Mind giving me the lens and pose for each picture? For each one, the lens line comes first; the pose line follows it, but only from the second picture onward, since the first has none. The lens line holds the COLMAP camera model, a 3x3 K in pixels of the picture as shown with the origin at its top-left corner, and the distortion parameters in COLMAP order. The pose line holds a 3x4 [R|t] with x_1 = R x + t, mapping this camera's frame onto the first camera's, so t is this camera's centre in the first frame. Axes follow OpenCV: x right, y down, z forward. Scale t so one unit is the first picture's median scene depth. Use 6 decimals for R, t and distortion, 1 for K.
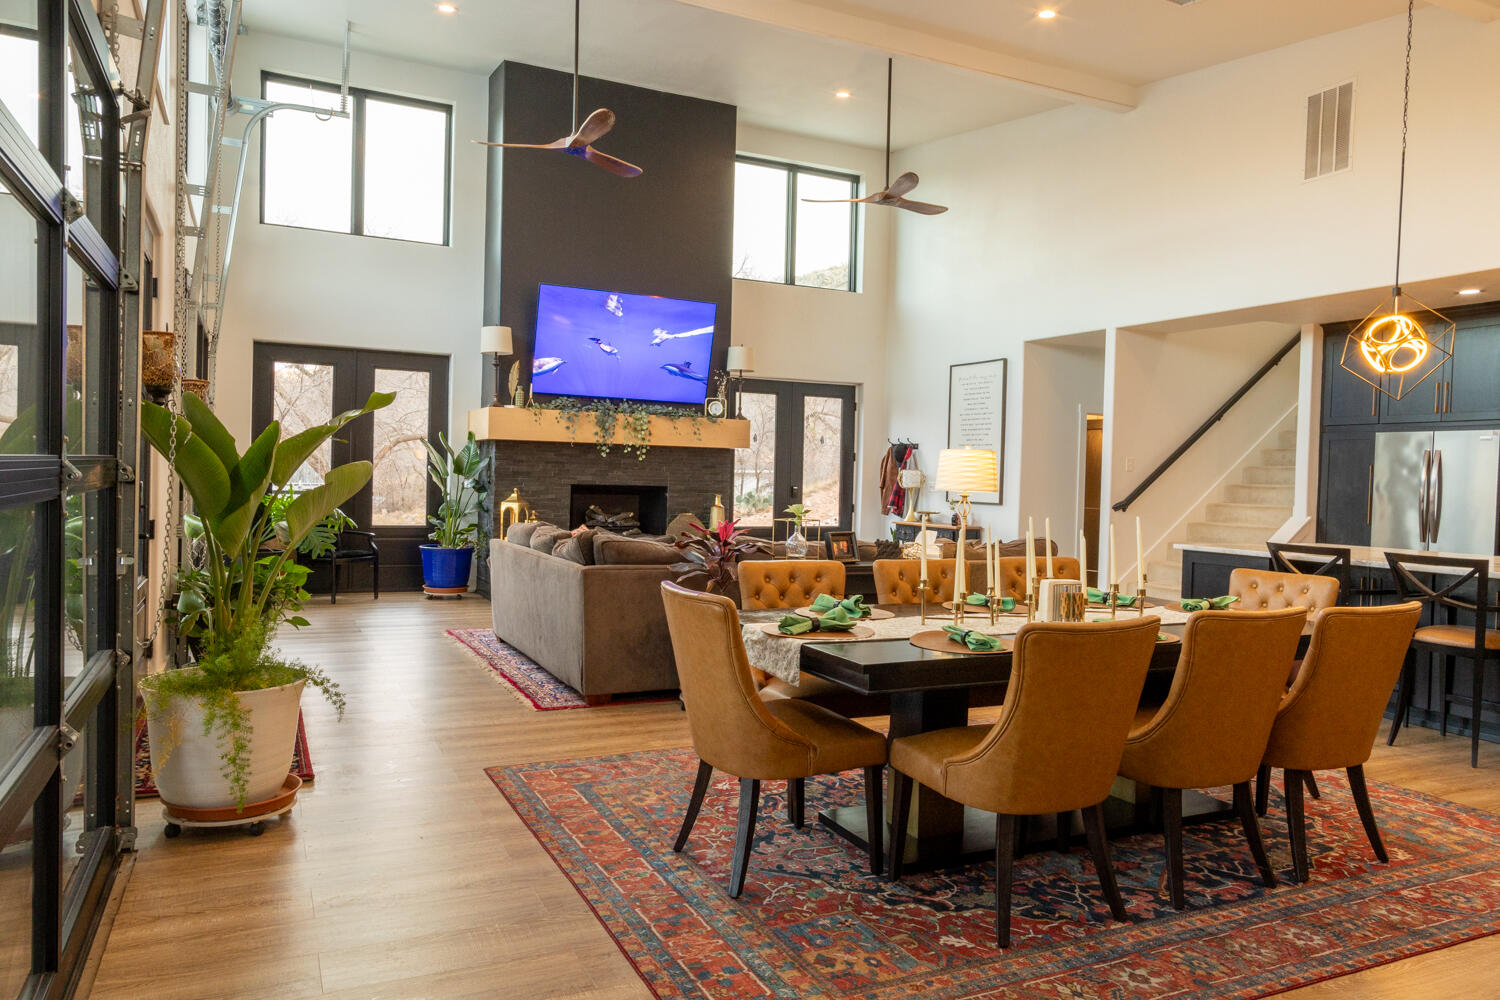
lens RADIAL K [[1040.4, 0, 750.9], [0, 1040.4, 502.1], [0, 0, 1]] dist [0.001033, 0.003478]
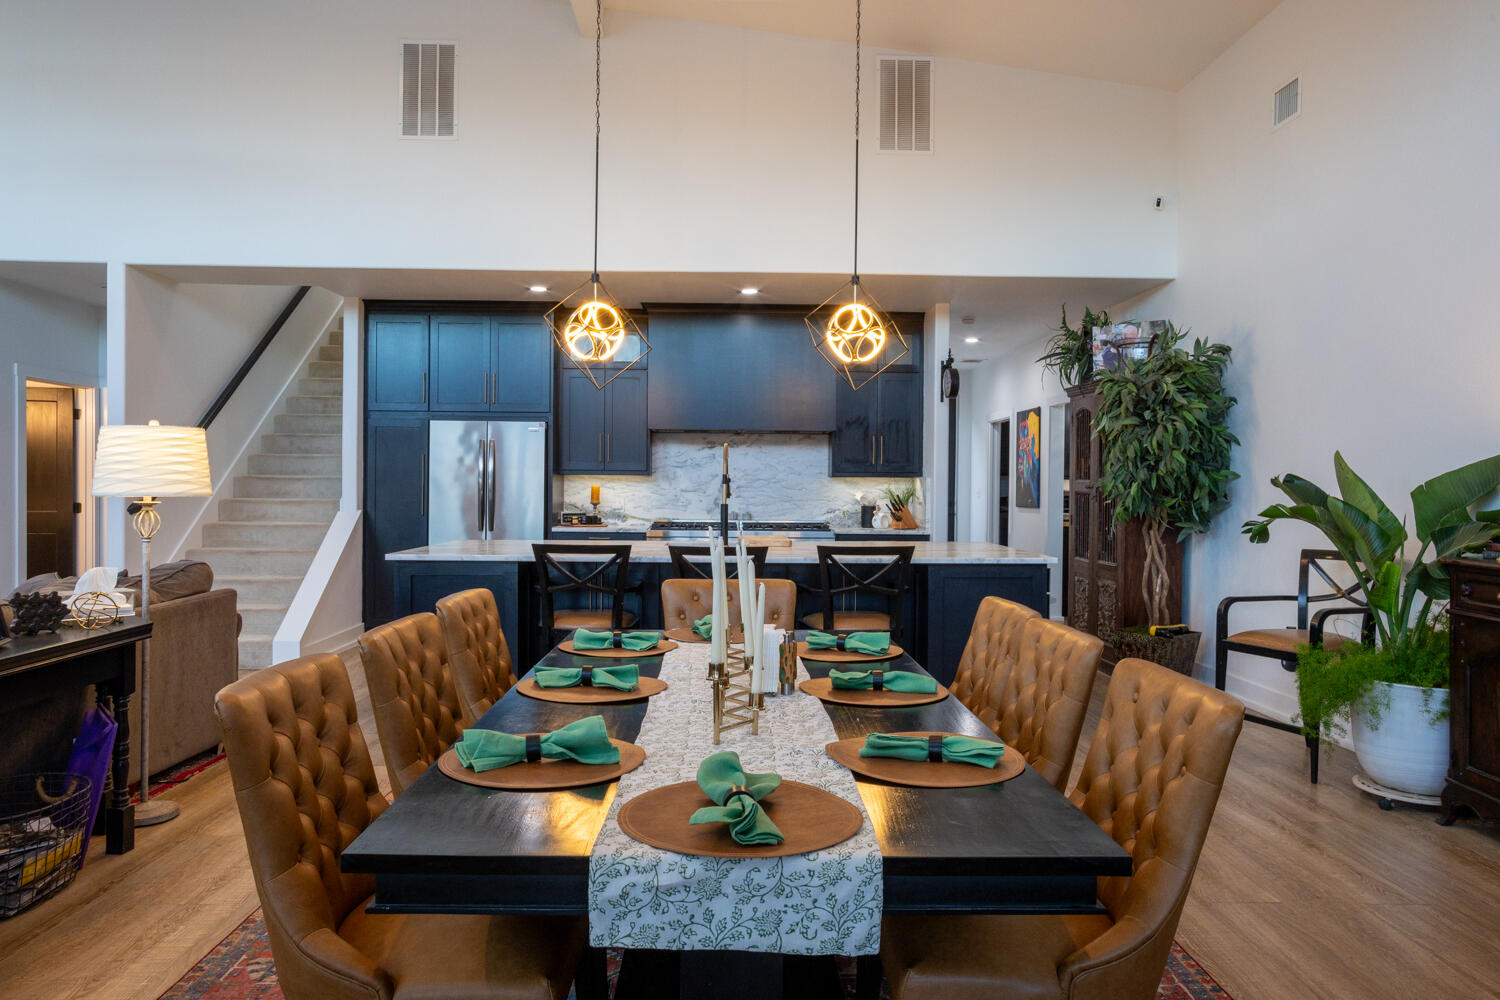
lens RADIAL K [[1040.4, 0, 747.8], [0, 1040.4, 497.4], [0, 0, 1]] dist [0.001033, 0.003478]
pose [[0.424848, -0.031334, 0.904722, -0.168088], [0.023605, 0.999444, 0.023530, -0.012837], [-0.904957, 0.011360, 0.425352, 0.366514]]
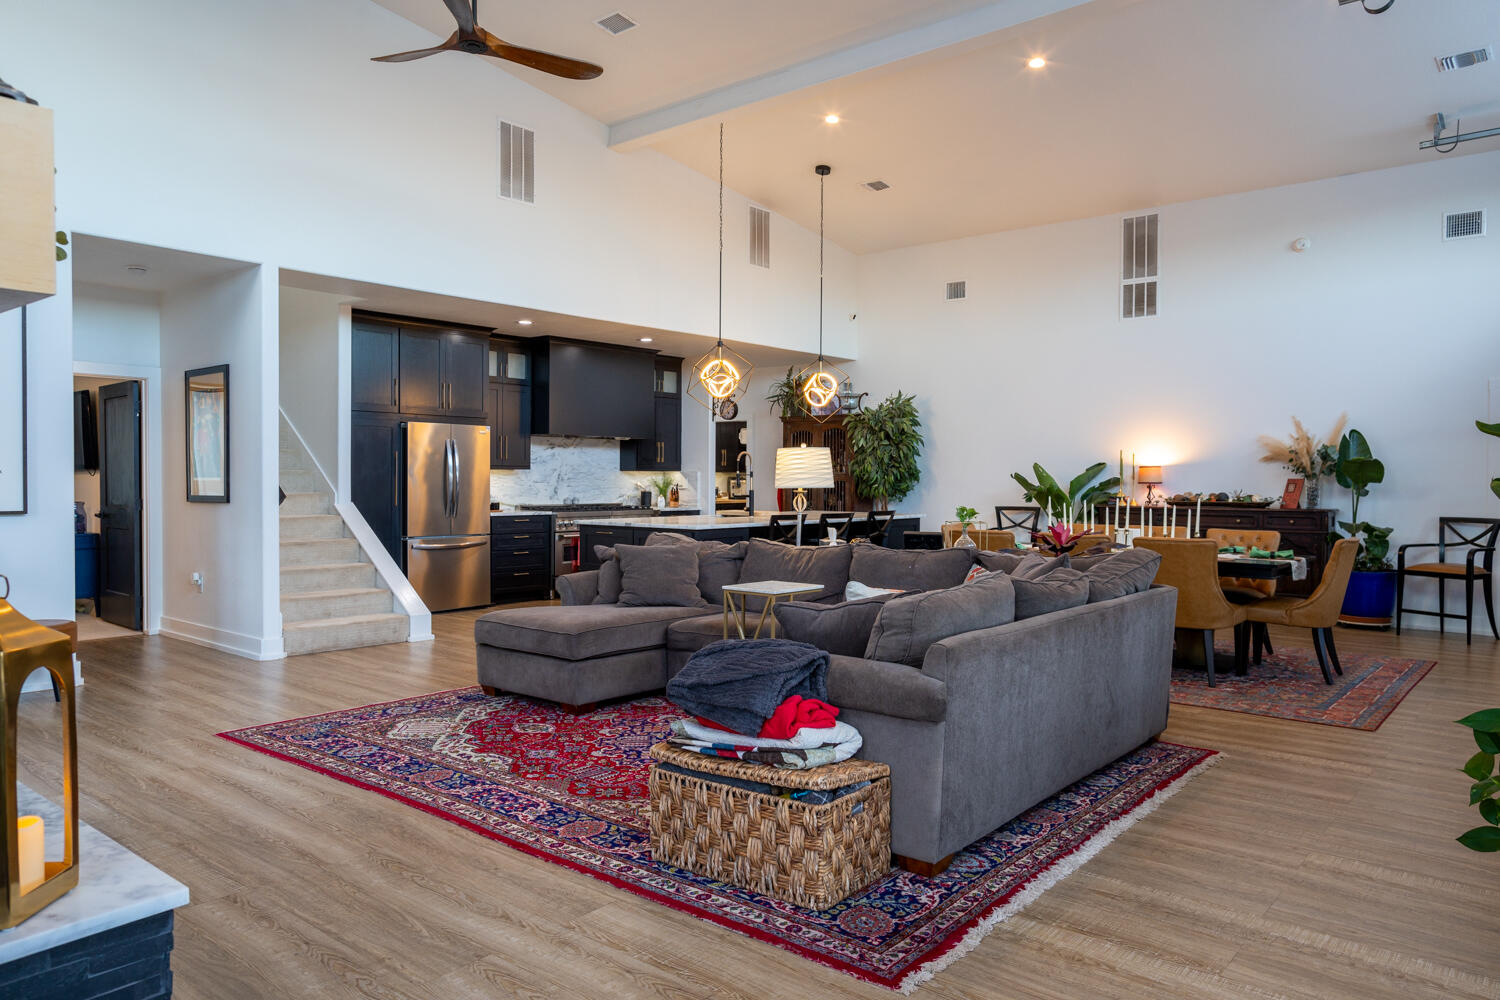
lens RADIAL K [[1040.4, 0, 747.9], [0, 1040.4, 500.0], [0, 0, 1]] dist [0.001033, 0.003478]
pose [[-0.402184, -0.045589, 0.914423, -0.620638], [0.007533, 0.998561, 0.053097, -0.045145], [-0.915528, 0.028243, -0.401262, 1.255977]]
